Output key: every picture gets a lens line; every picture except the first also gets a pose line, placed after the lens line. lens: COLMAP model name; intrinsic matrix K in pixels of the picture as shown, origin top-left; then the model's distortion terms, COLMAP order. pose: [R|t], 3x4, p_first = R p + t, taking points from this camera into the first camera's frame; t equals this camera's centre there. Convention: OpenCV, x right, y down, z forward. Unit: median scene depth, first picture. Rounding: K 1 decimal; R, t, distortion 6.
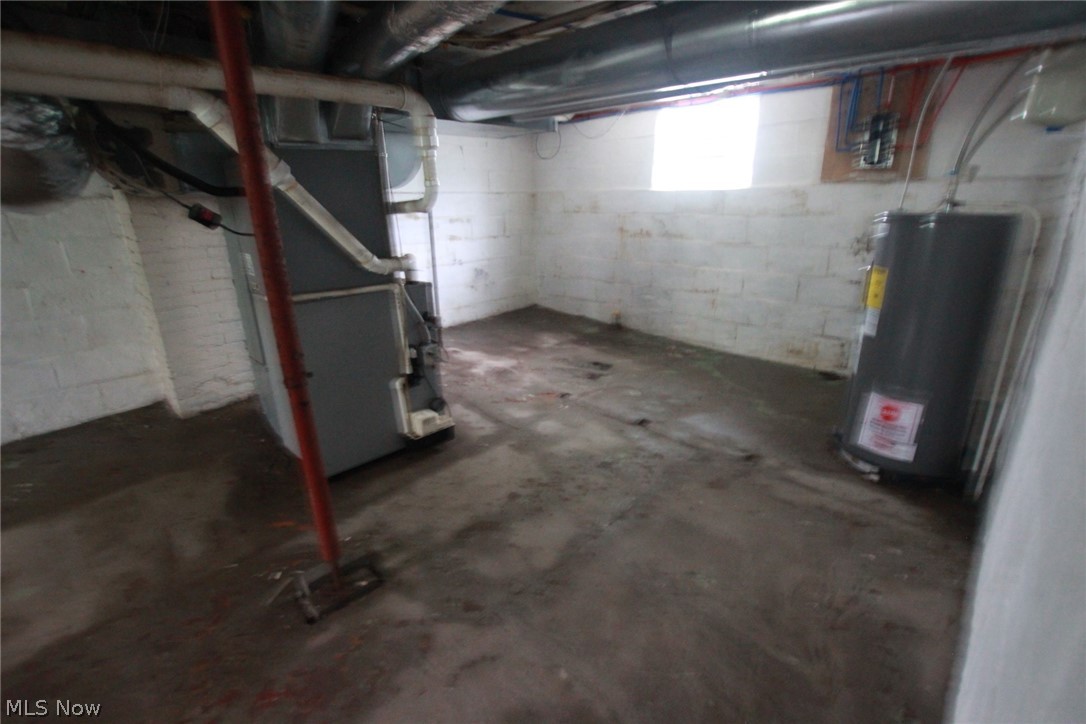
lens RADIAL K [[507.9, 0, 546.1], [0, 507.9, 363.5], [0, 0, 1]] dist [-0.022008, 0.002006]
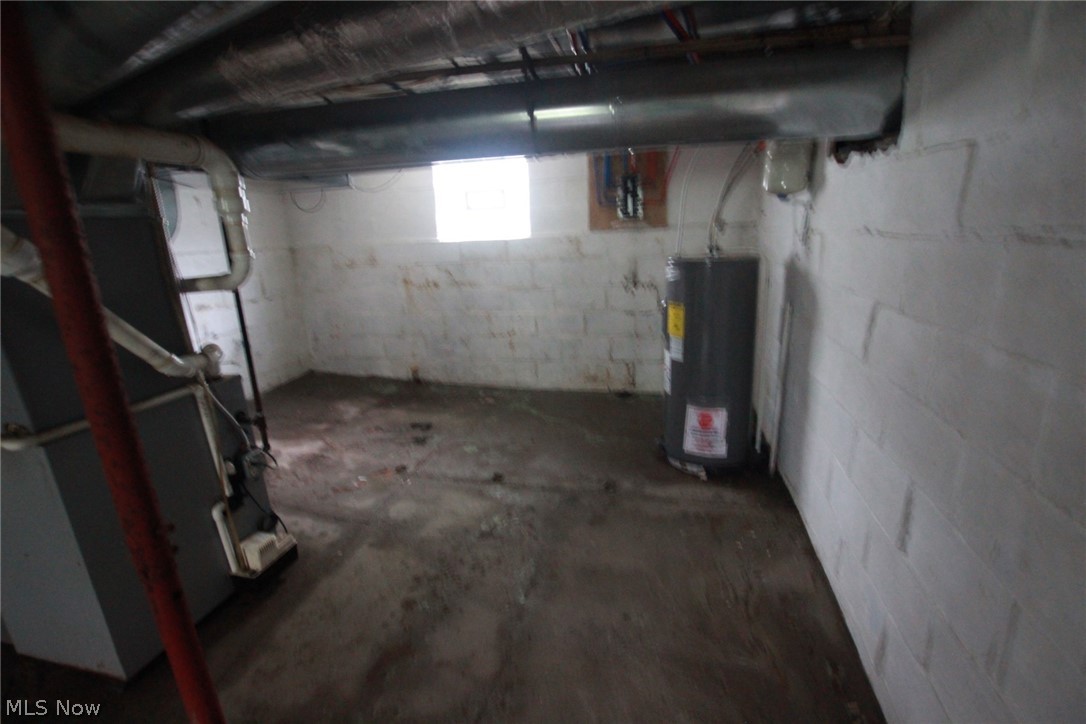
lens RADIAL K [[507.9, 0, 543.3], [0, 507.9, 365.2], [0, 0, 1]] dist [-0.022008, 0.002006]
pose [[0.864668, -0.152727, 0.478564, -0.185718], [0.184994, 0.982522, -0.020689, -0.067438], [-0.467039, 0.106421, 0.877809, 0.083044]]
